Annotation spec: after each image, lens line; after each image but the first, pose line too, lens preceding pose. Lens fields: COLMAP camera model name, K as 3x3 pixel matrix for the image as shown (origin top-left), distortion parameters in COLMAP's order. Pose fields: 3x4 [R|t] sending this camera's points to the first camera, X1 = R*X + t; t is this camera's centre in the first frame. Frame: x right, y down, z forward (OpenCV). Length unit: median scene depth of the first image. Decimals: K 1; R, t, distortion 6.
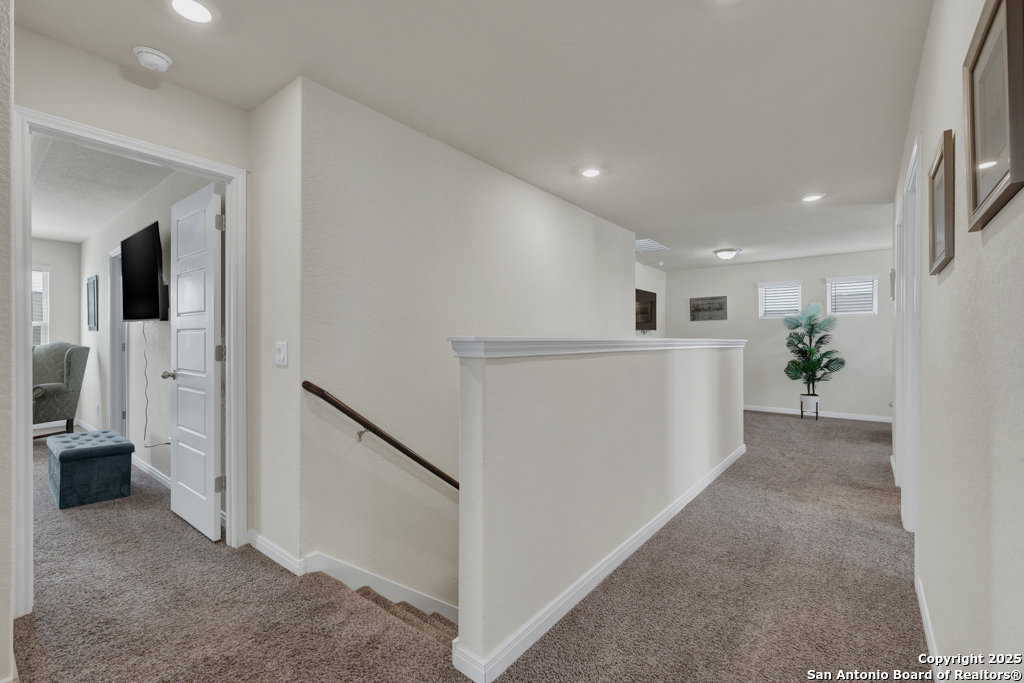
lens RADIAL K [[440.0, 0, 507.7], [0, 440.0, 339.9], [0, 0, 1]] dist [-0.002801, -0.000128]
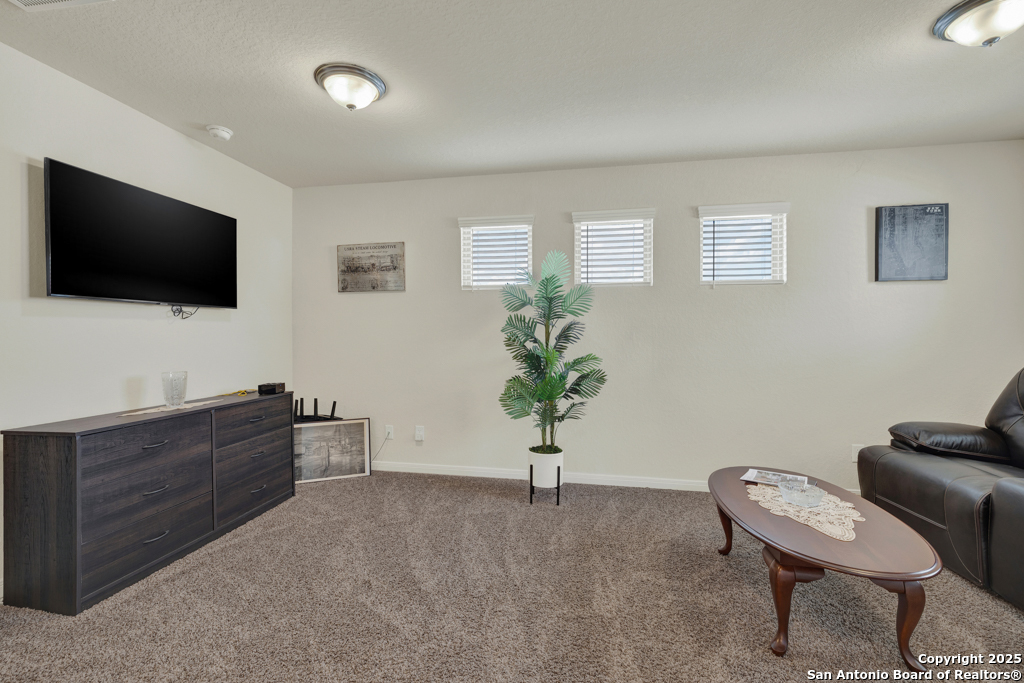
lens RADIAL K [[440.0, 0, 507.7], [0, 440.0, 339.9], [0, 0, 1]] dist [-0.002801, -0.000128]
pose [[0.874698, -0.006760, 0.484622, 0.423439], [-0.000726, 0.999883, 0.015258, 0.000802], [-0.484668, -0.013699, 0.874591, 0.607965]]
